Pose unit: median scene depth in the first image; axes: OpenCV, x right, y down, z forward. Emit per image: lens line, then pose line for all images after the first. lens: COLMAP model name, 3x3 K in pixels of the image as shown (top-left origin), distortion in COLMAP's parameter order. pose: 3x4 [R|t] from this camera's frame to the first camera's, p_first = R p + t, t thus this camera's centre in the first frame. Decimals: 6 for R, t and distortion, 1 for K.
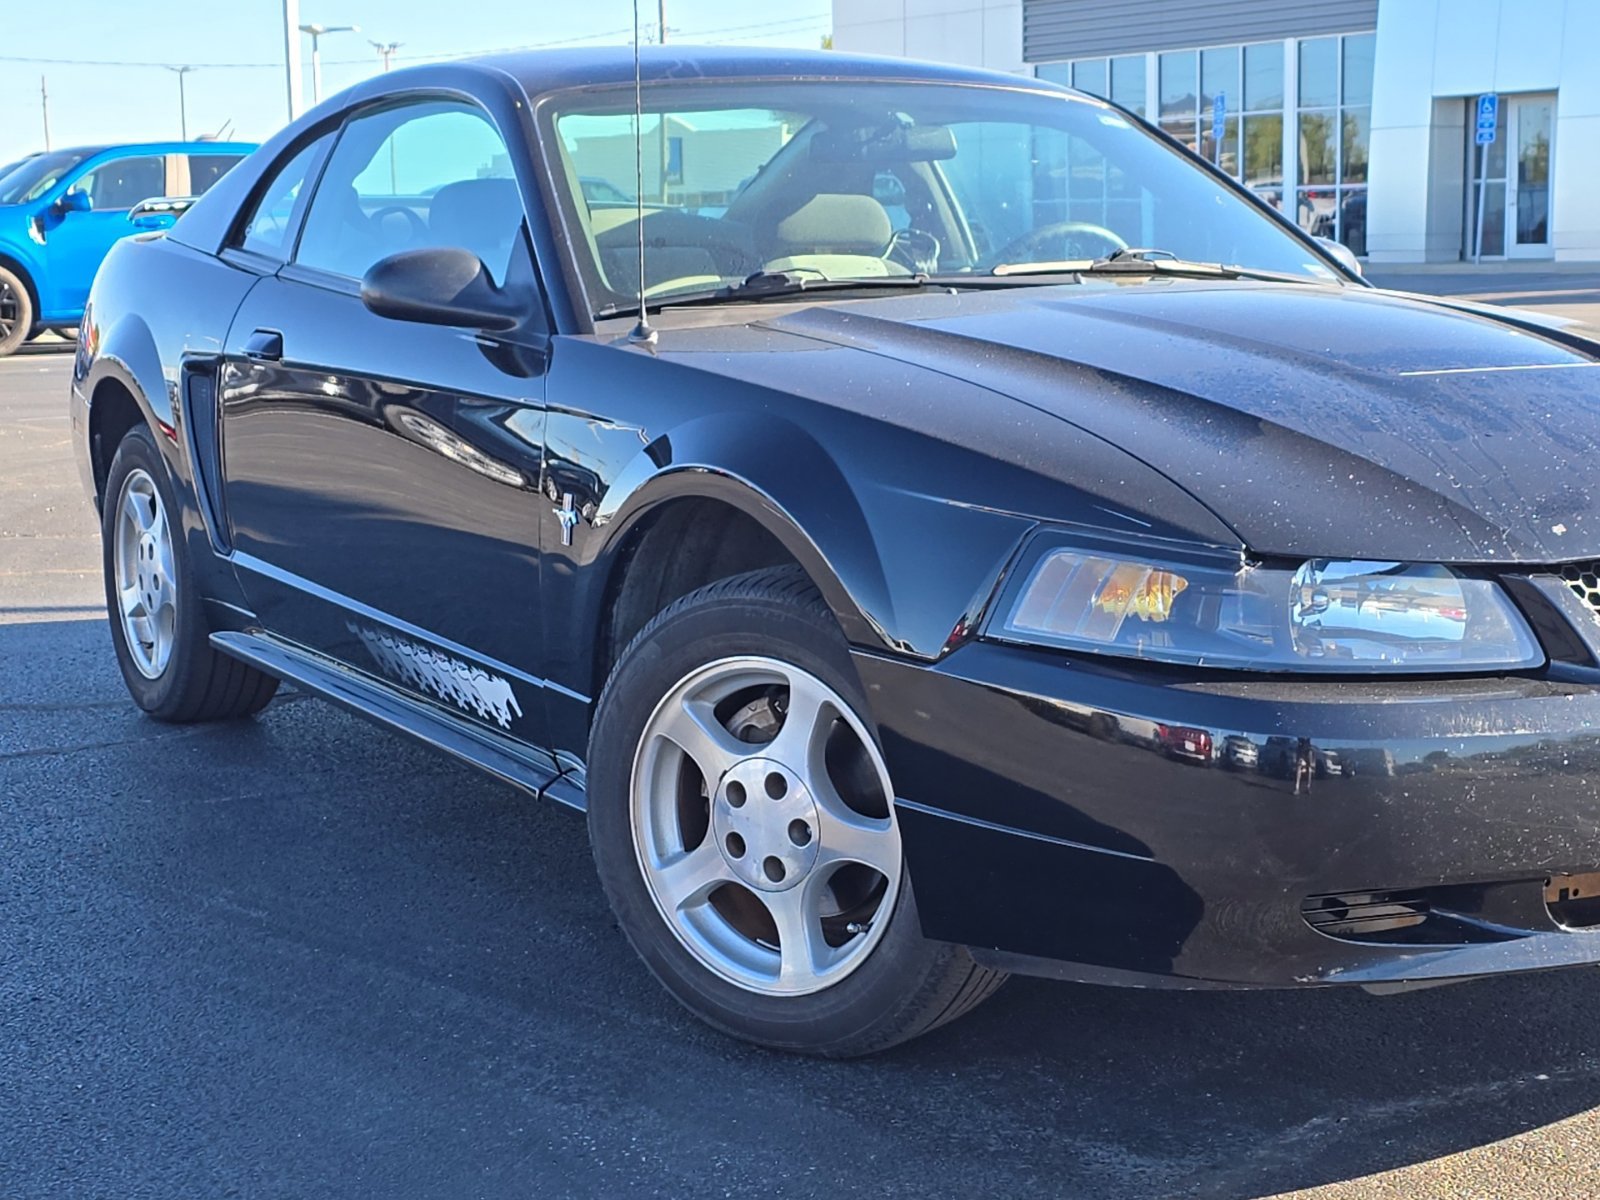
lens RADIAL K [[2914.0, 0, 800.0], [0, 2914.0, 600.0], [0, 0, 1]] dist [0.116156, -0.129657]
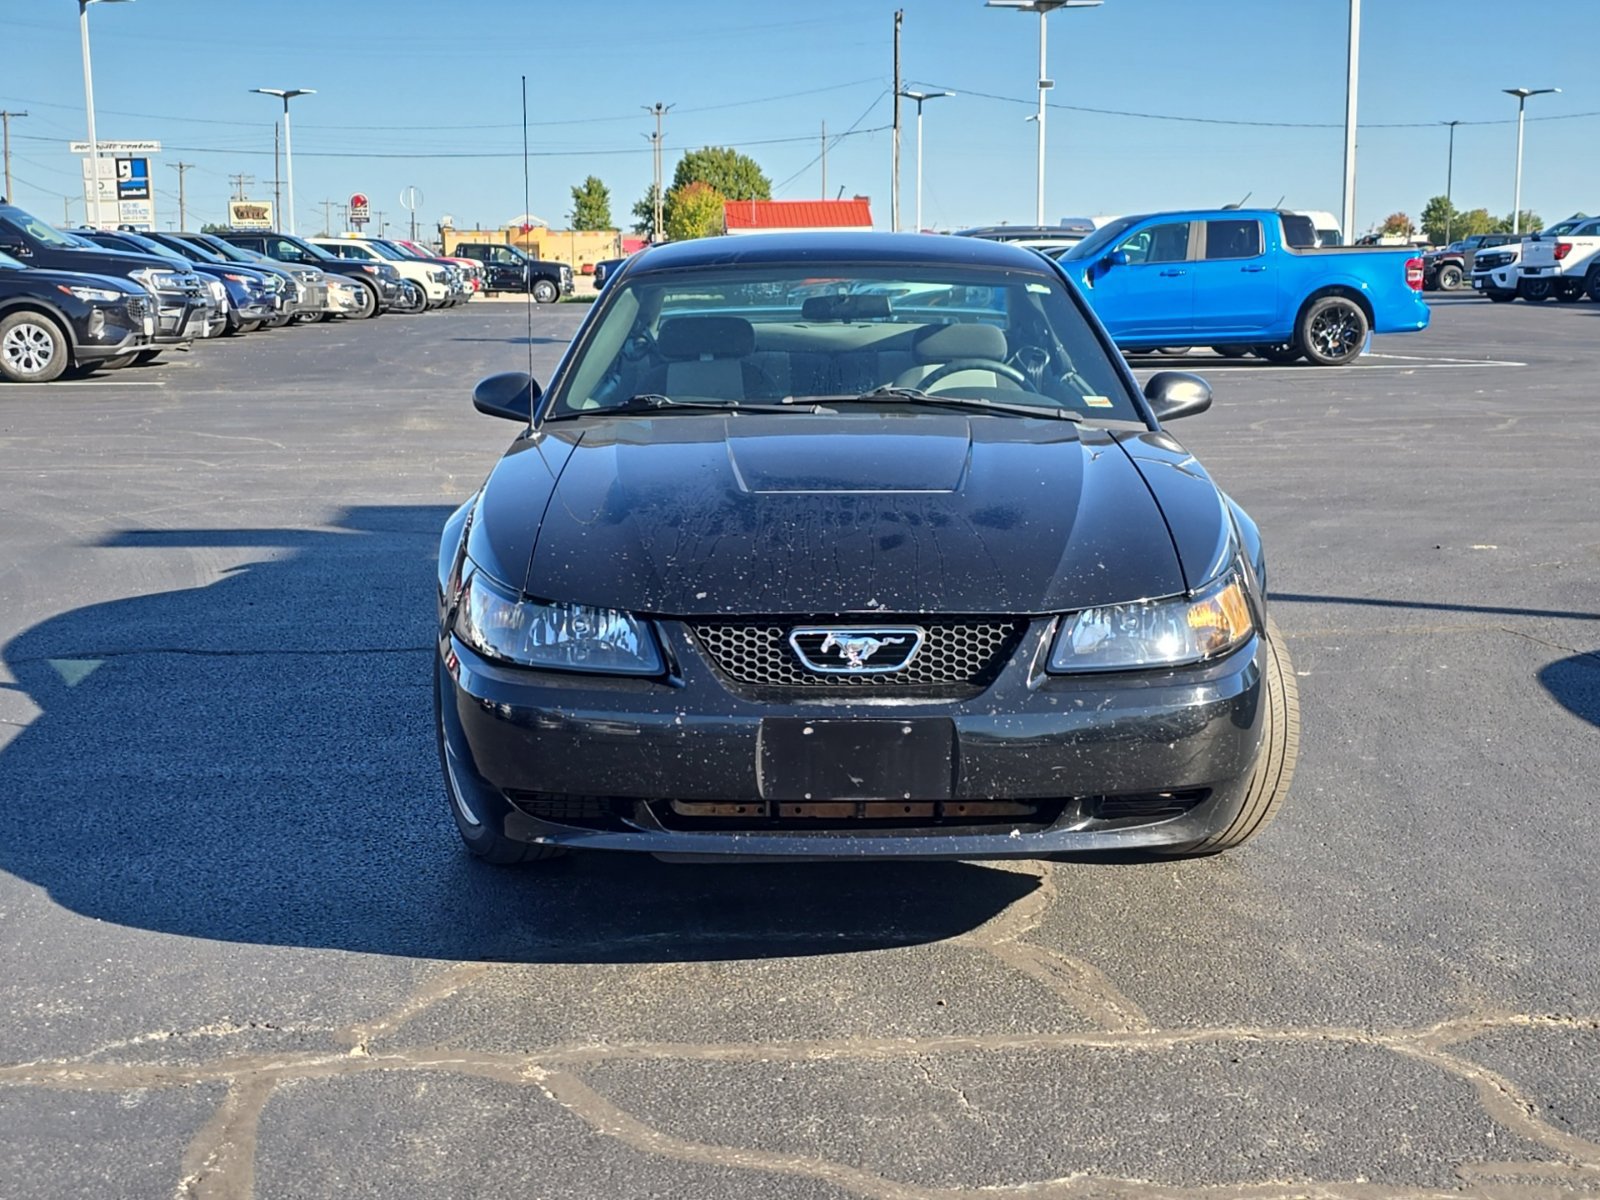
lens RADIAL K [[2386.8, 0, 800.0], [0, 2386.8, 600.0], [0, 0, 1]] dist [0.215417, -0.852537]
pose [[0.836796, 0.086038, -0.540712, 0.893418], [-0.069450, 0.996279, 0.051047, -0.081318], [0.543092, -0.005164, 0.839657, -0.095616]]
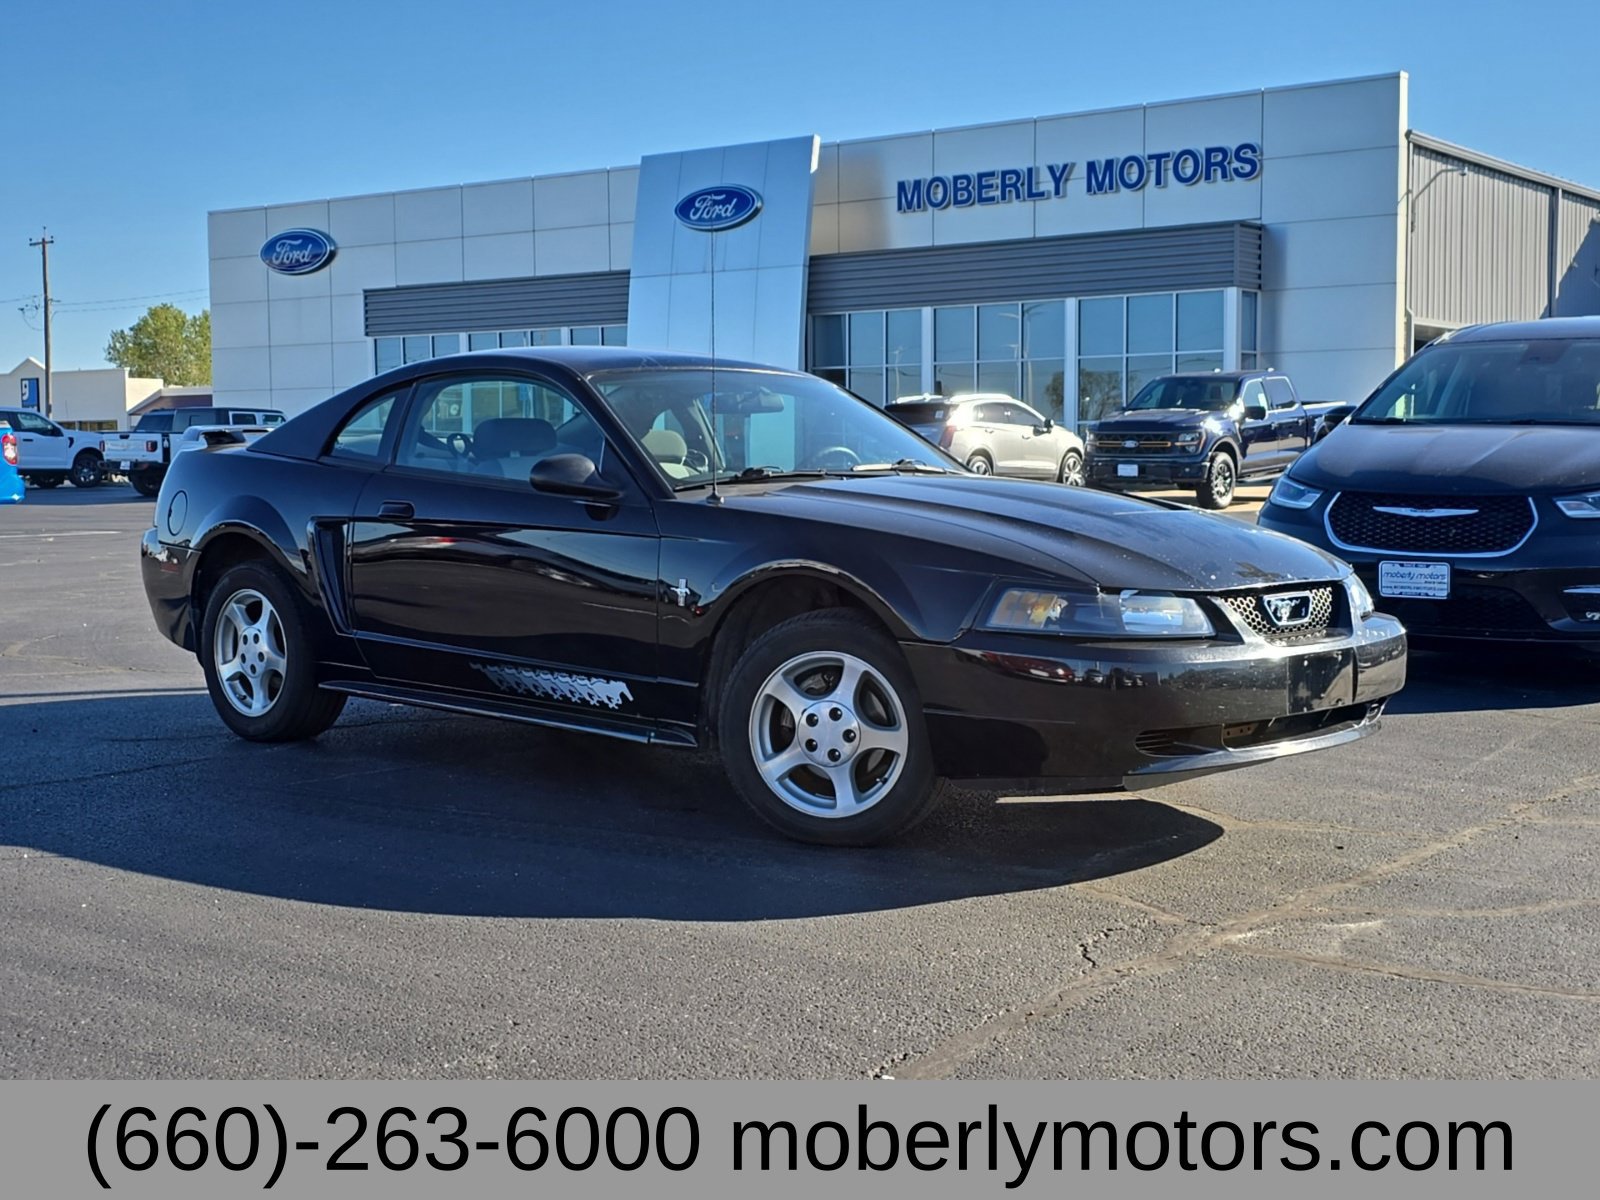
lens RADIAL K [[2386.8, 0, 800.0], [0, 2386.8, 600.0], [0, 0, 1]] dist [0.215417, -0.852537]
pose [[0.939654, -0.010490, 0.341967, -0.592192], [0.034336, 0.997375, -0.063754, 0.087815], [-0.340400, 0.071648, 0.937547, -0.560430]]
